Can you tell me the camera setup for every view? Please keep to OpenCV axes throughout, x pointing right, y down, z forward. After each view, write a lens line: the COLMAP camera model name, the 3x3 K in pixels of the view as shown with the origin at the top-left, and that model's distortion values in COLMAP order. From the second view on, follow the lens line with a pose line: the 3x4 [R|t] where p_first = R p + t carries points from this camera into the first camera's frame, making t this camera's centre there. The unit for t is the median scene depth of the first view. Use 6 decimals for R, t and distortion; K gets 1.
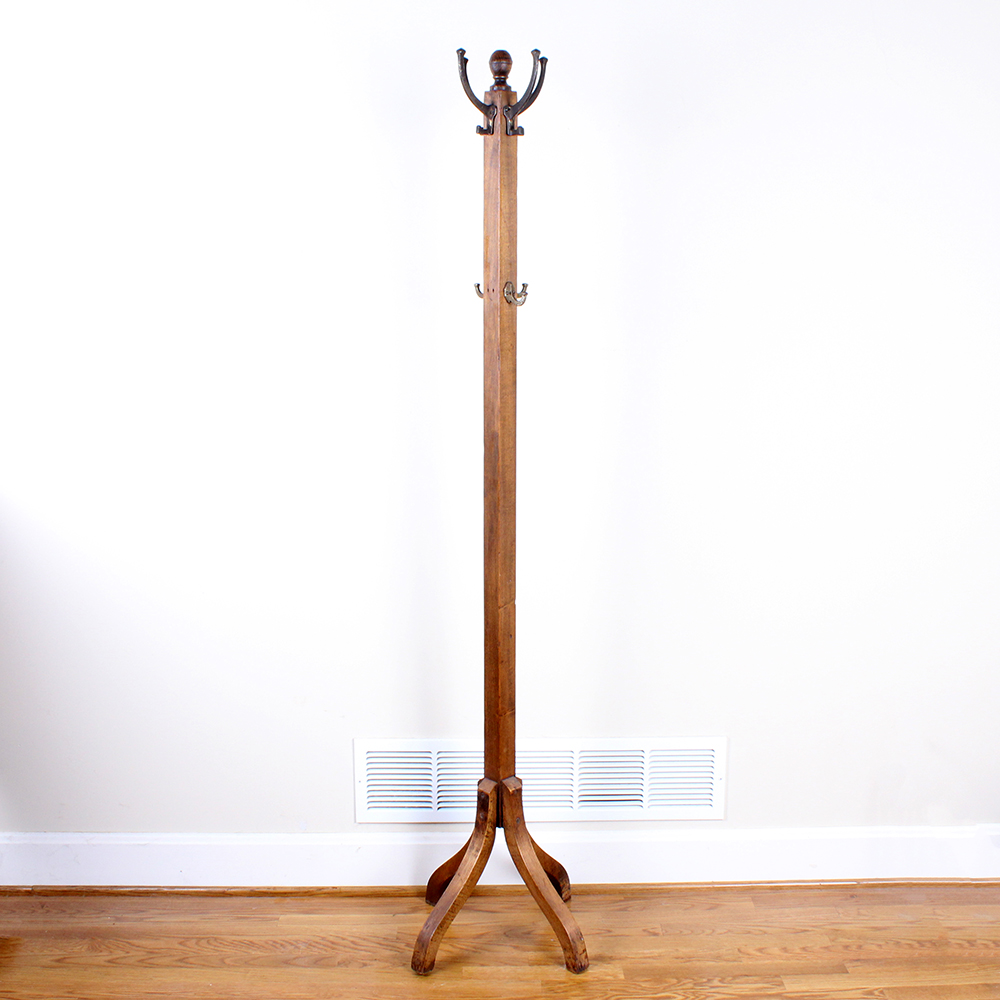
lens RADIAL K [[1405.6, 0, 499.8], [0, 1405.6, 499.1], [0, 0, 1]] dist [-0.128953, 0.000000]
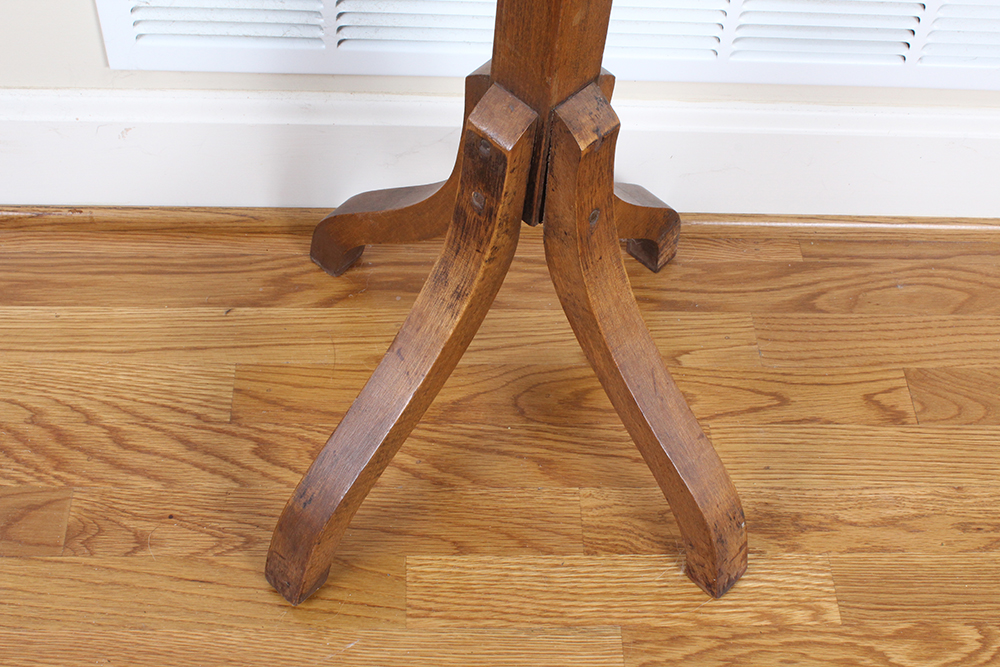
lens RADIAL K [[1330.1, 0, 494.3], [0, 1330.1, 333.2], [0, 0, 1]] dist [-0.029525, 0.000000]
pose [[0.997595, 0.022226, 0.065657, -0.027303], [-0.060660, 0.738298, 0.671742, 0.051505], [-0.033545, -0.674109, 0.737870, 0.752700]]
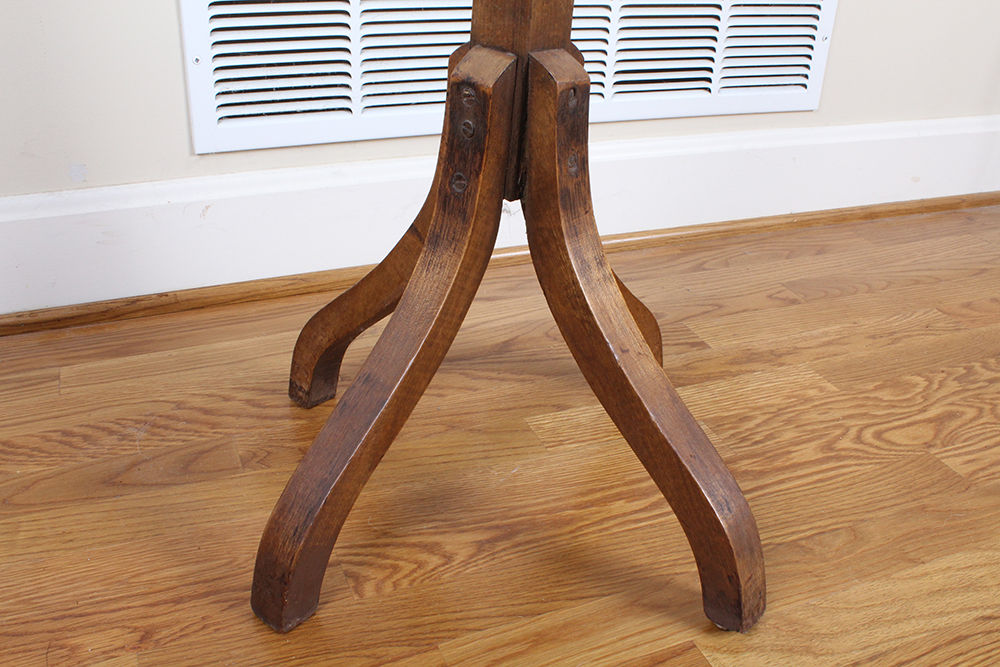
lens RADIAL K [[949.5, 0, 501.4], [0, 949.5, 333.3], [0, 0, 1]] dist [-0.093565, 0.000000]
pose [[0.929105, -0.136055, 0.343880, -0.133235], [0.021242, 0.947965, 0.317665, 0.204973], [-0.369206, -0.287839, 0.883649, 0.711608]]
